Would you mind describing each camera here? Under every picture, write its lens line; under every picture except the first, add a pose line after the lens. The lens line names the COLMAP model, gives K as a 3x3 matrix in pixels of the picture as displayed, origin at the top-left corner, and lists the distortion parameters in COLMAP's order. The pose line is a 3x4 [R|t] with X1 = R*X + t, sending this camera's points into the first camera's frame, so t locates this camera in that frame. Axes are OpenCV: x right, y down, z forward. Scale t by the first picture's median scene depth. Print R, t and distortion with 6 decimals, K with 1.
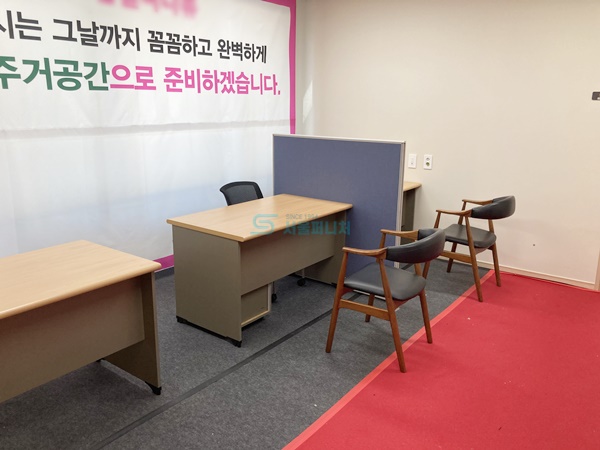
lens RADIAL K [[496.4, 0, 303.1], [0, 496.4, 220.5], [0, 0, 1]] dist [0.042043, -0.040417]
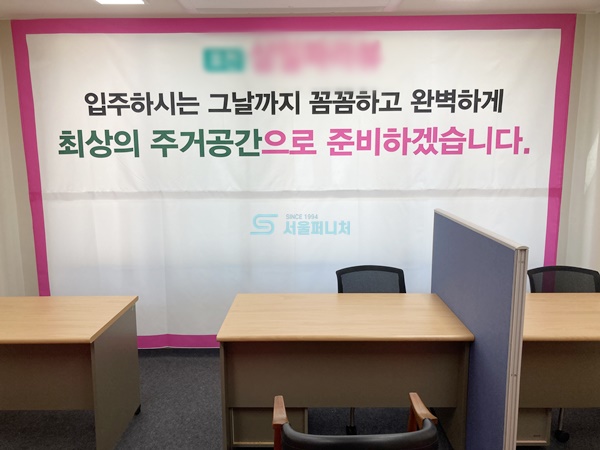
lens RADIAL K [[438.4, 0, 302.2], [0, 438.4, 233.5], [0, 0, 1]] dist [0.022887, -0.011843]
pose [[0.602184, 0.114484, -0.790106, 0.343888], [-0.176308, 0.984301, 0.008248, -0.114677], [0.778646, 0.134335, 0.612915, 0.486219]]
